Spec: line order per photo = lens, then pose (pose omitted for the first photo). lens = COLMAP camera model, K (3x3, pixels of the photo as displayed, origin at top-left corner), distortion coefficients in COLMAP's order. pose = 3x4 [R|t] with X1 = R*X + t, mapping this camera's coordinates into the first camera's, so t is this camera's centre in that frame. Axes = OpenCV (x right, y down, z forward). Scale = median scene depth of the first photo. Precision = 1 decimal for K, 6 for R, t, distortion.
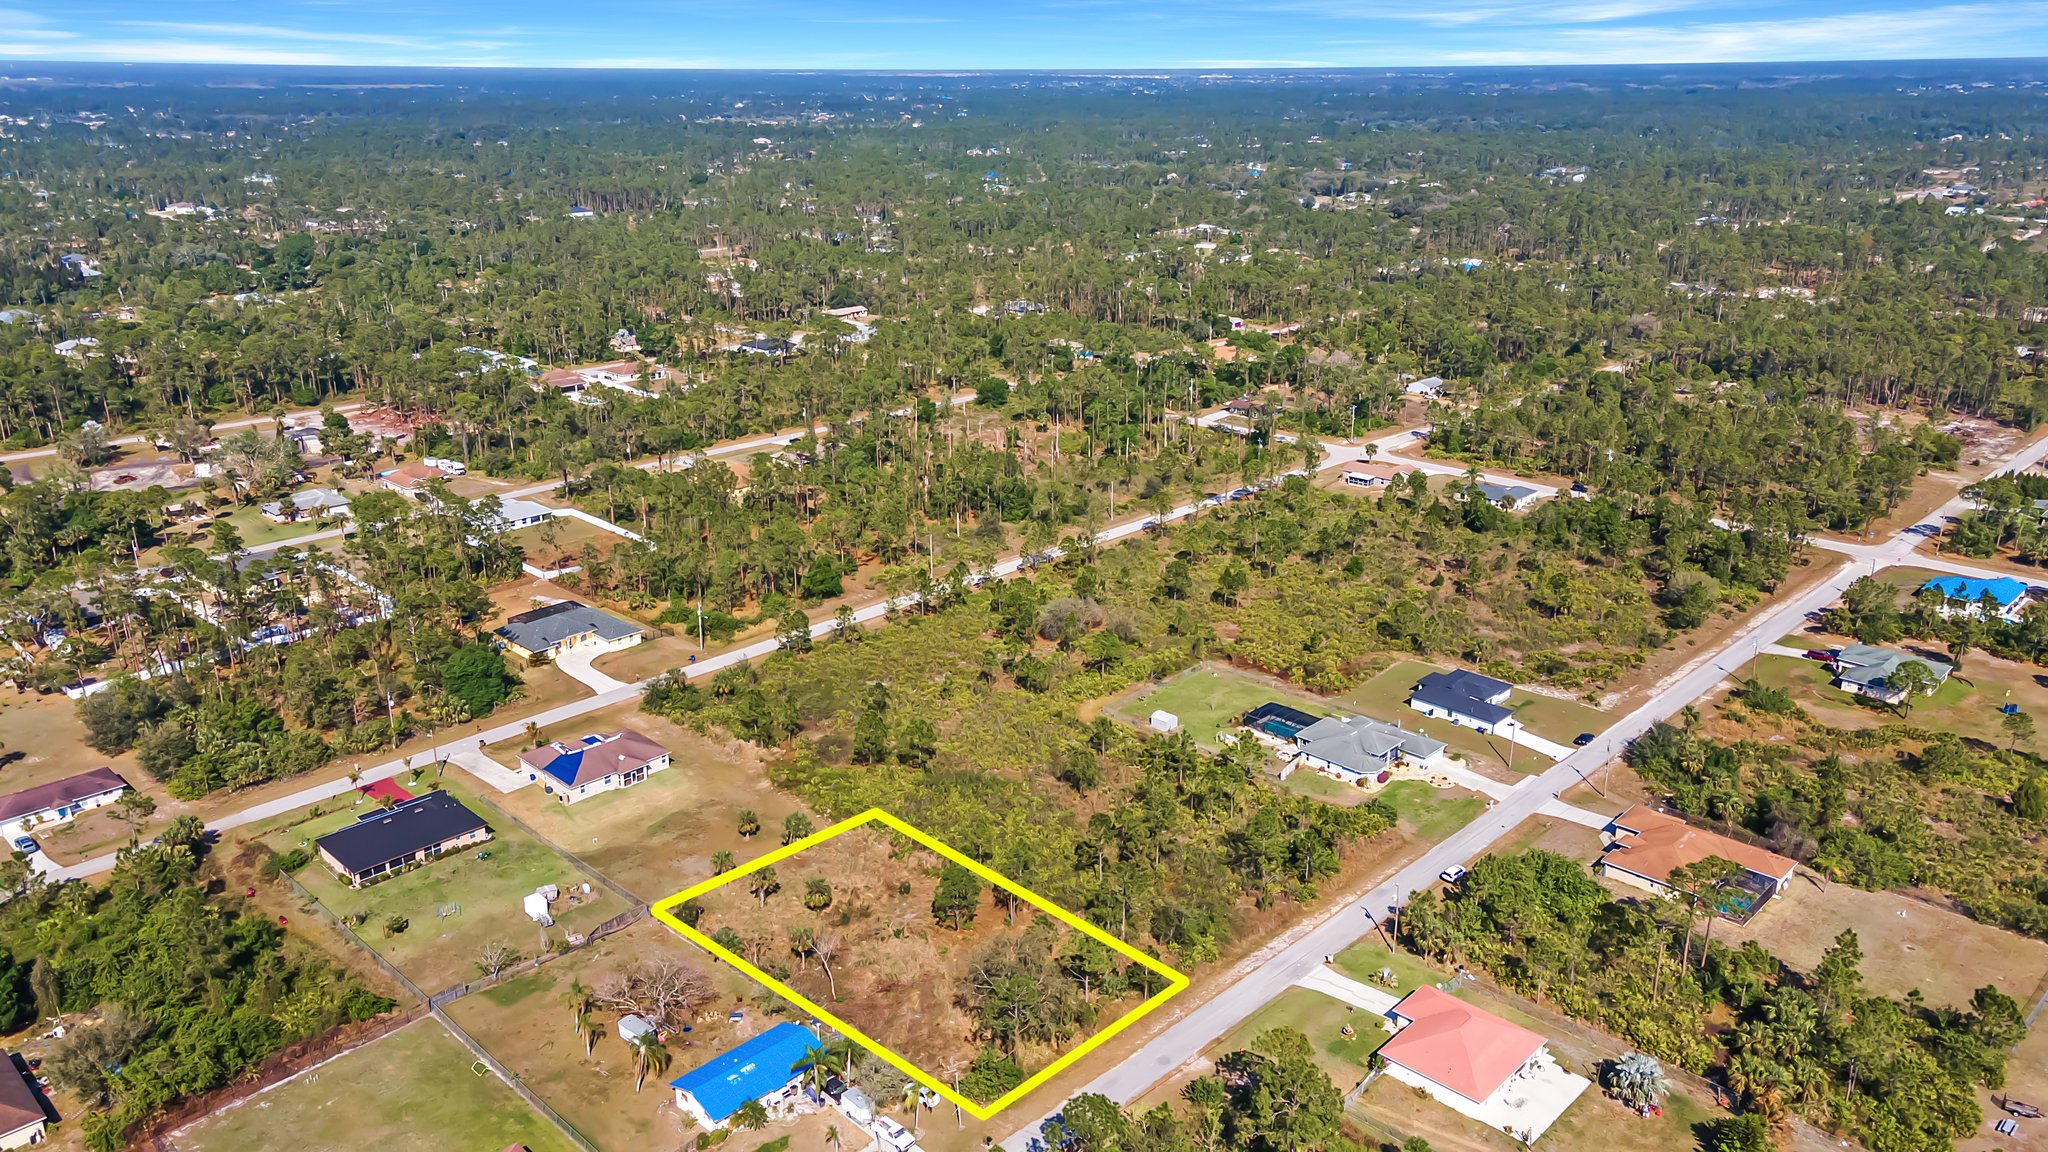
lens RADIAL K [[1537.6, 0, 1020.4], [0, 1537.6, 543.4], [0, 0, 1]] dist [0.029852, -0.001695]
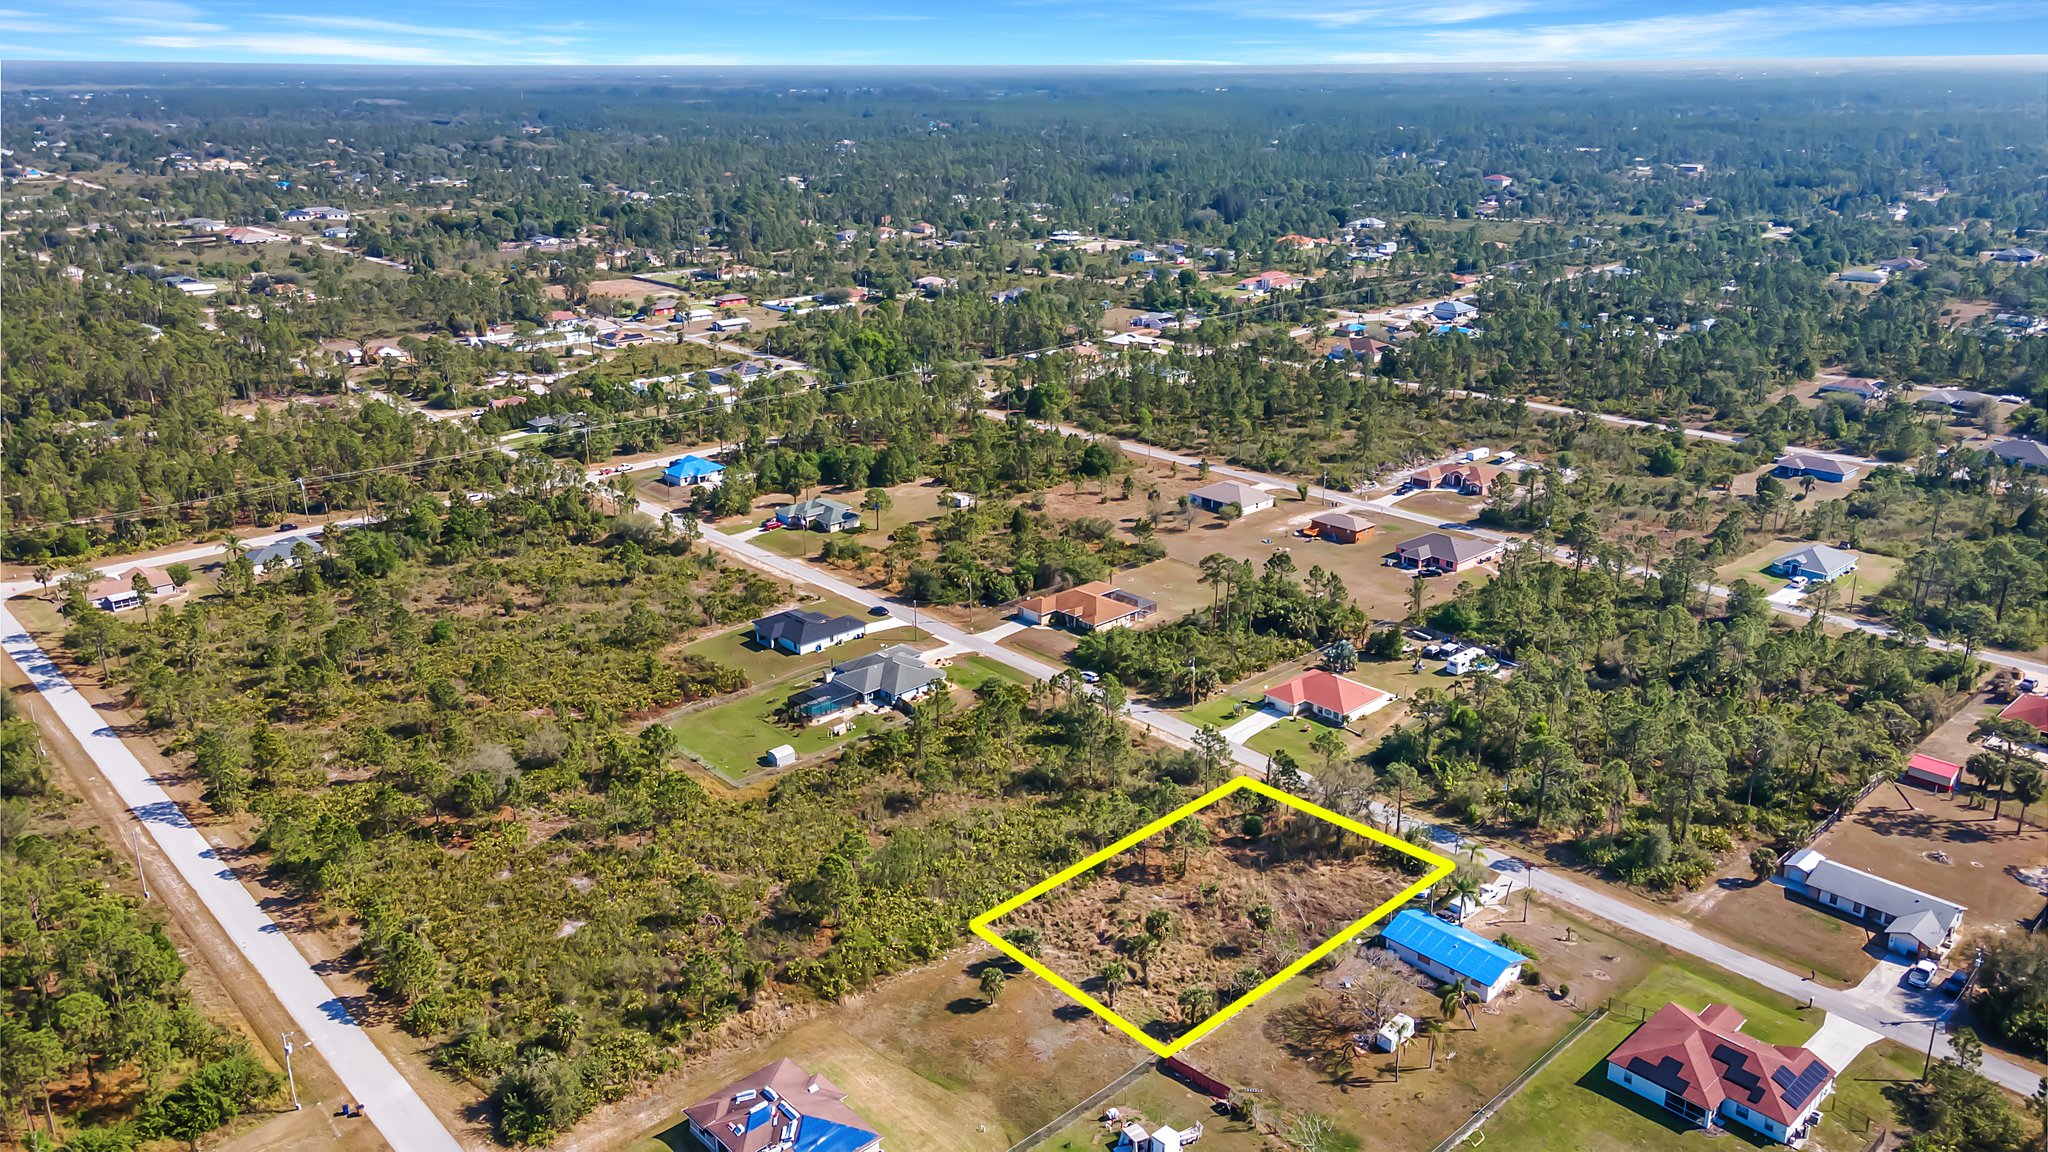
lens RADIAL K [[1461.2, 0, 1024.0], [0, 1461.2, 576.0], [0, 0, 1]] dist [0.043055, -0.001150]
pose [[0.053897, -0.327484, 0.943318, -0.721553], [0.309395, 0.903677, 0.296045, -0.209005], [-0.949405, 0.275902, 0.150028, 0.684944]]
